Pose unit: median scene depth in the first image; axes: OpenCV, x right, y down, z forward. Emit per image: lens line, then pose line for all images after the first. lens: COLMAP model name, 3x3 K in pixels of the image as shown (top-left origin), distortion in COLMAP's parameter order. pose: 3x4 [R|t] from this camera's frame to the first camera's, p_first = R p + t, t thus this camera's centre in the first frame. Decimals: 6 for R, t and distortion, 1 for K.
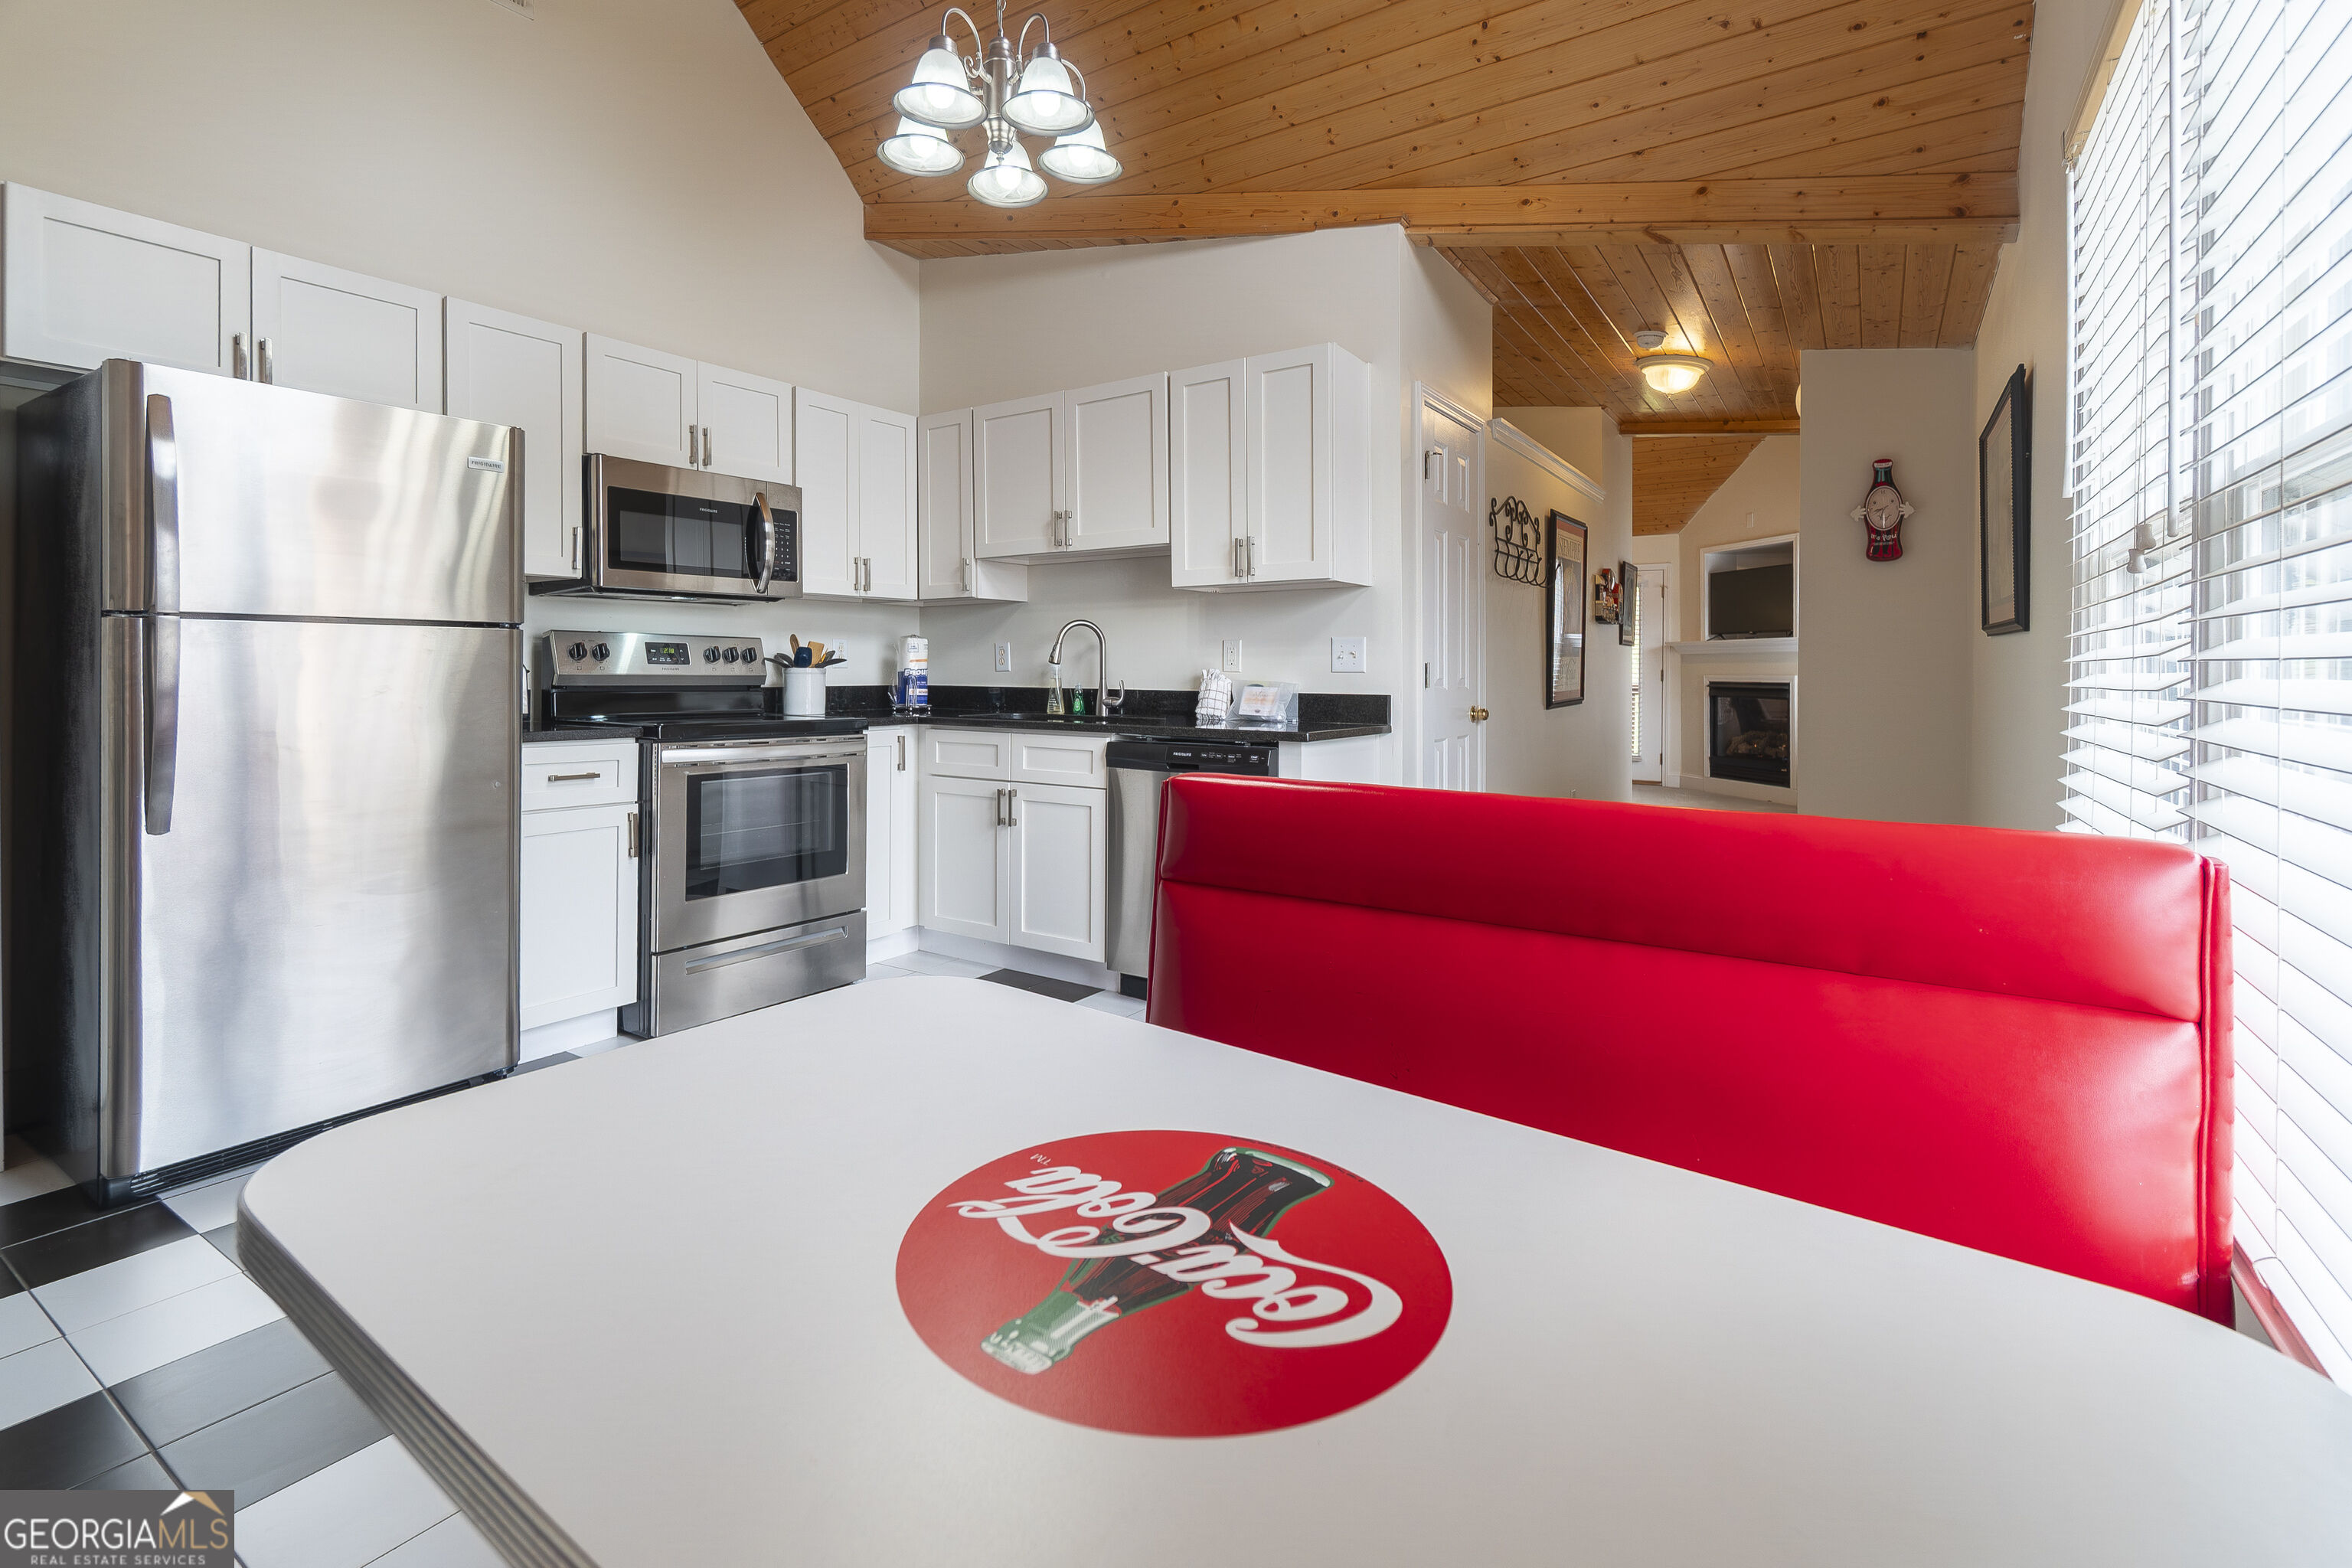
lens RADIAL K [[975.5, 0, 1188.3], [0, 975.5, 675.8], [0, 0, 1]] dist [-0.001876, -0.000139]
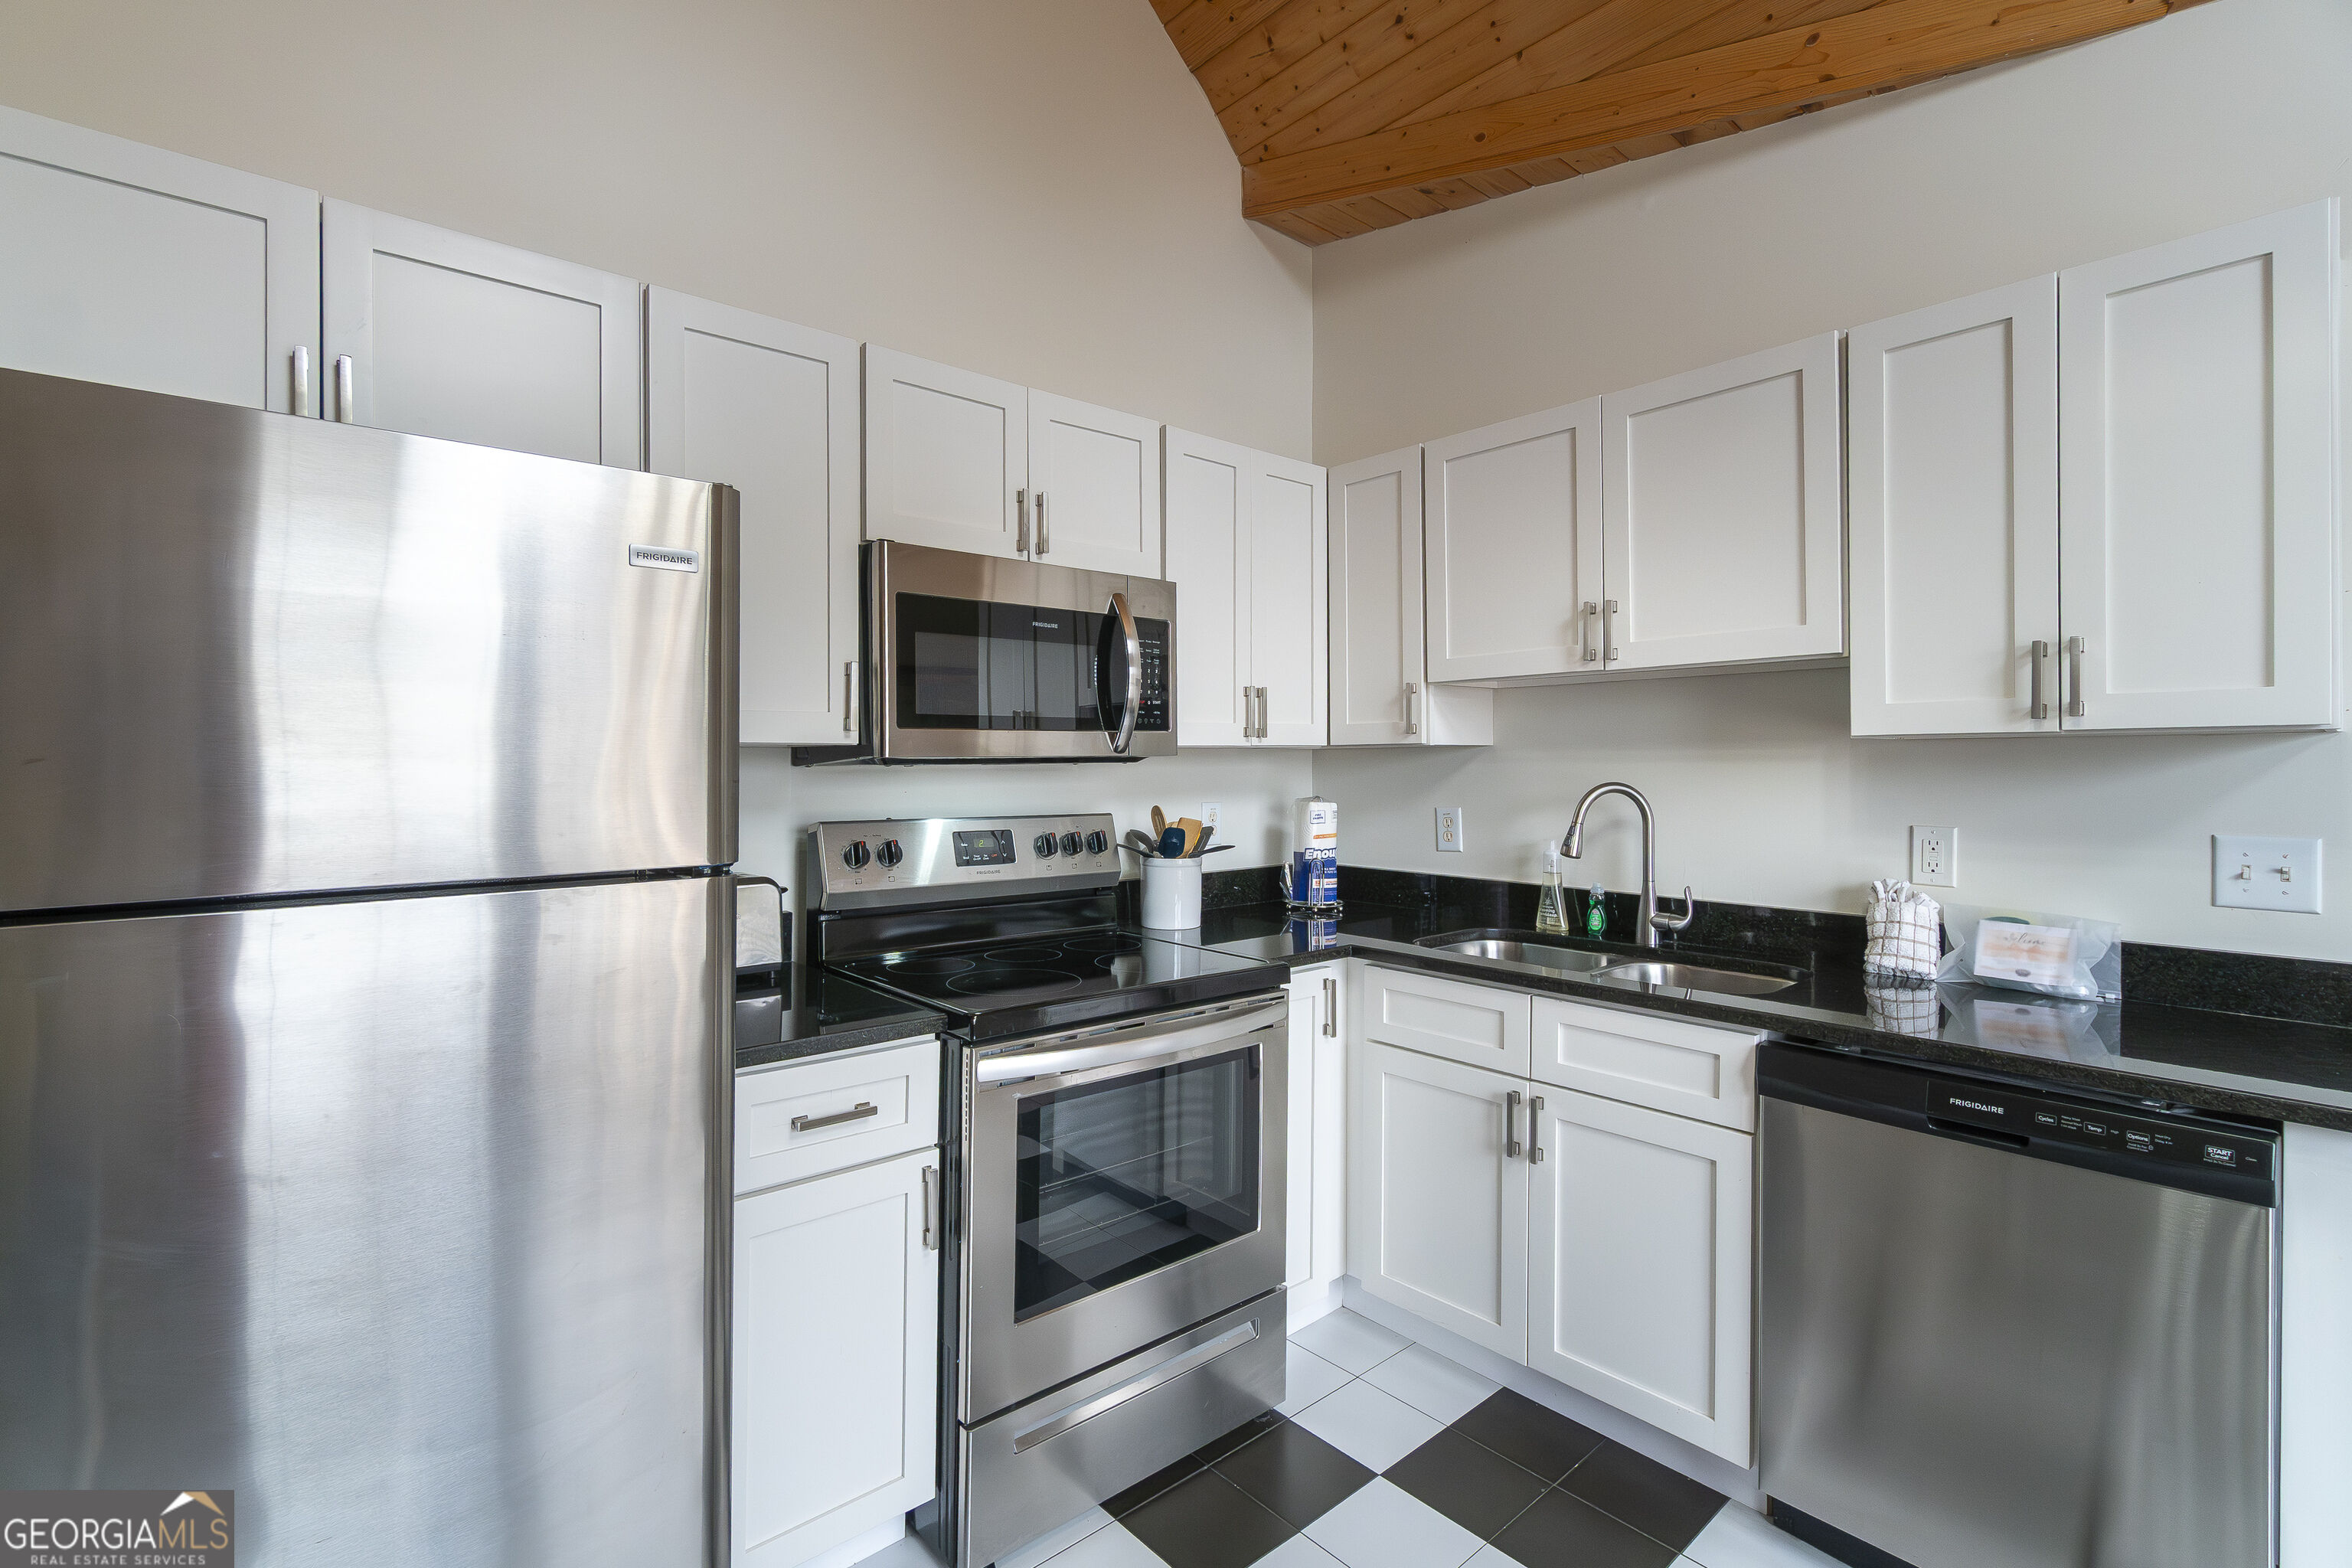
lens RADIAL K [[1046.4, 0, 1217.9], [0, 1046.4, 773.4], [0, 0, 1]] dist [0.001593, 0.000004]
pose [[0.965020, -0.000287, -0.262176, -0.195885], [-0.000949, 0.999989, -0.004587, -0.066817], [0.262174, 0.004676, 0.965009, 0.358386]]
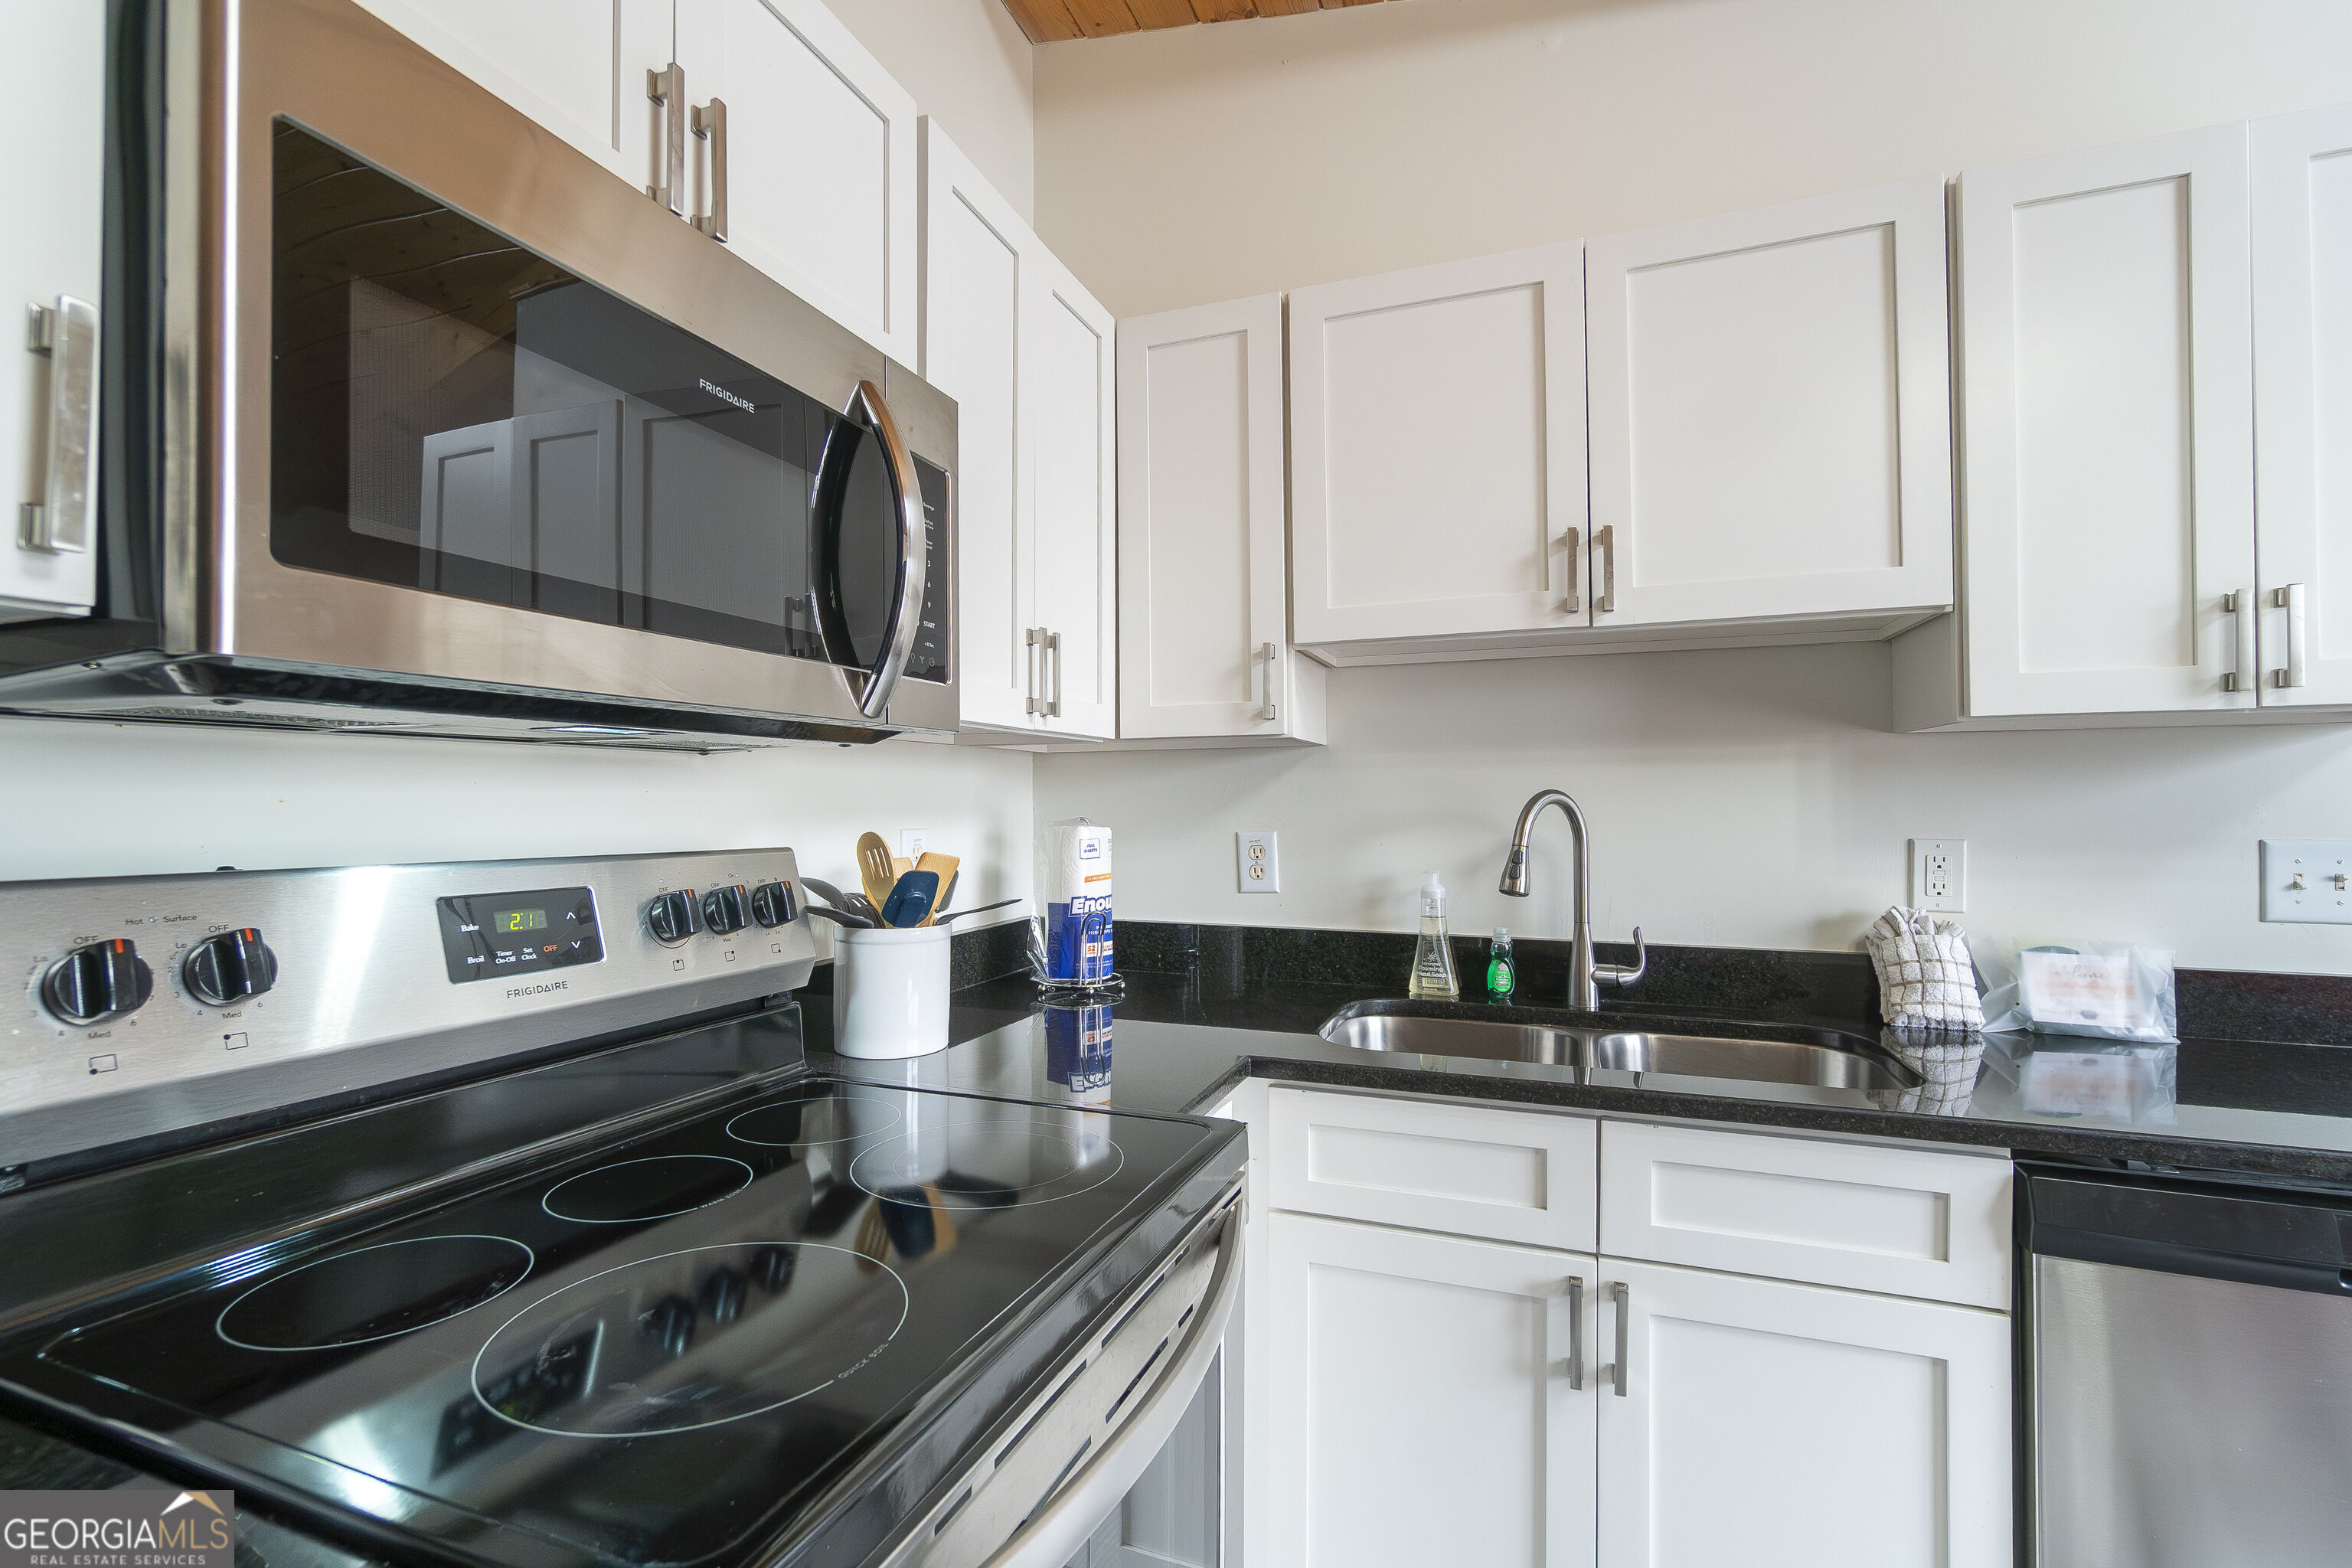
lens RADIAL K [[1021.4, 0, 1227.0], [0, 1021.4, 795.6], [0, 0, 1]] dist [-0.004030, -0.000606]
pose [[0.976538, -0.001584, 0.215340, -0.390235], [0.006021, 0.999783, -0.019952, -0.052230], [-0.215261, 0.020780, 0.976335, 0.656232]]
